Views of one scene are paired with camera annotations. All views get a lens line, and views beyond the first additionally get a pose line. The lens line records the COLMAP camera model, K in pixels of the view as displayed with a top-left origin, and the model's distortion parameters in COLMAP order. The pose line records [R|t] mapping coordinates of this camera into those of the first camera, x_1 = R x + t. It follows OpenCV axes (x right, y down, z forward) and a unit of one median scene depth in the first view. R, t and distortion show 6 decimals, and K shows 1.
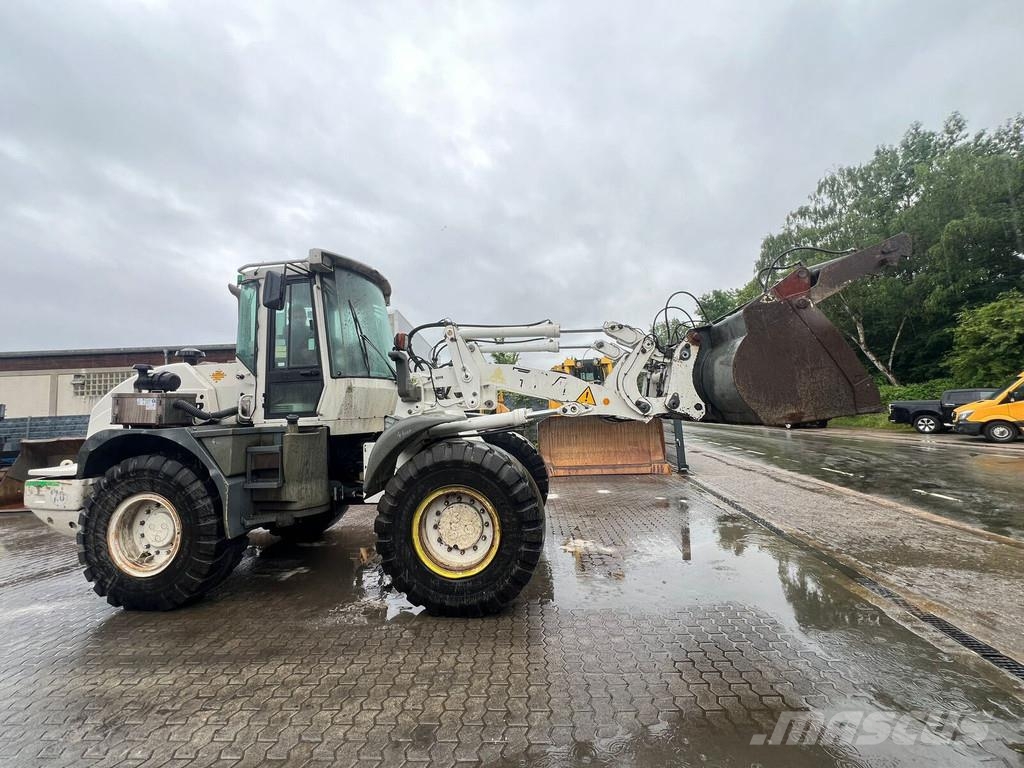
lens RADIAL K [[399.8, 0, 510.4], [0, 399.8, 381.0], [0, 0, 1]] dist [-0.012667, 0.002807]
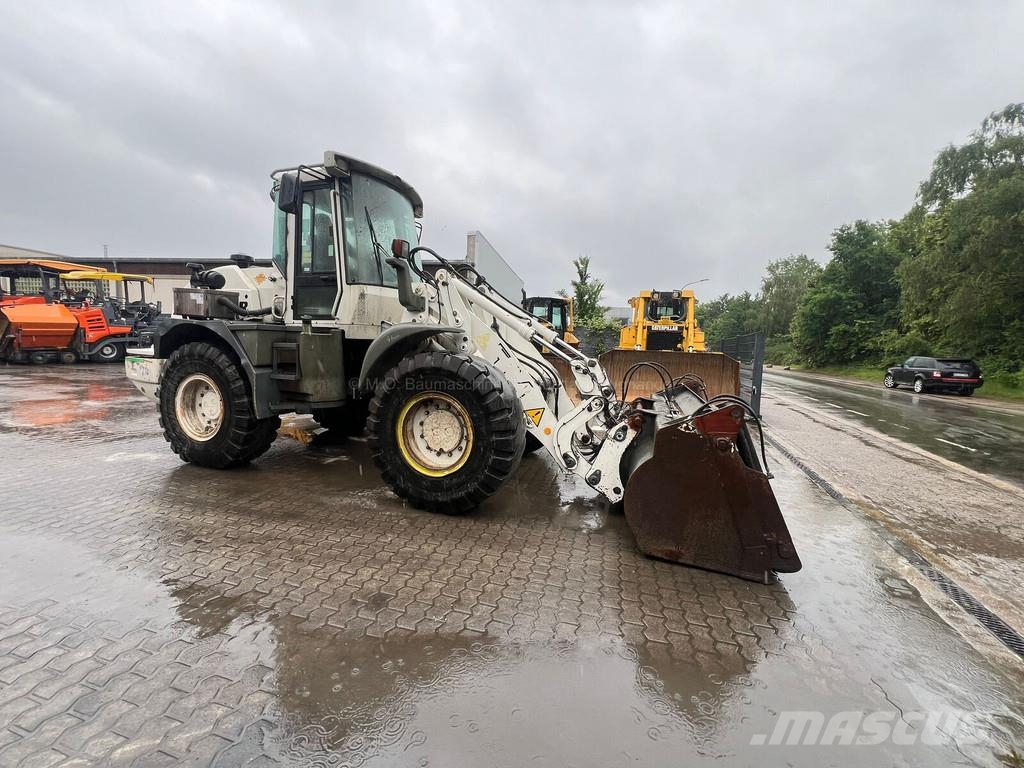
lens RADIAL K [[399.8, 0, 517.5], [0, 399.8, 380.1], [0, 0, 1]] dist [-0.012667, 0.002807]
pose [[0.974948, 0.100491, -0.198440, 0.158276], [-0.066127, 0.982739, 0.172775, 0.020704], [0.212377, -0.155325, 0.964764, 0.035783]]
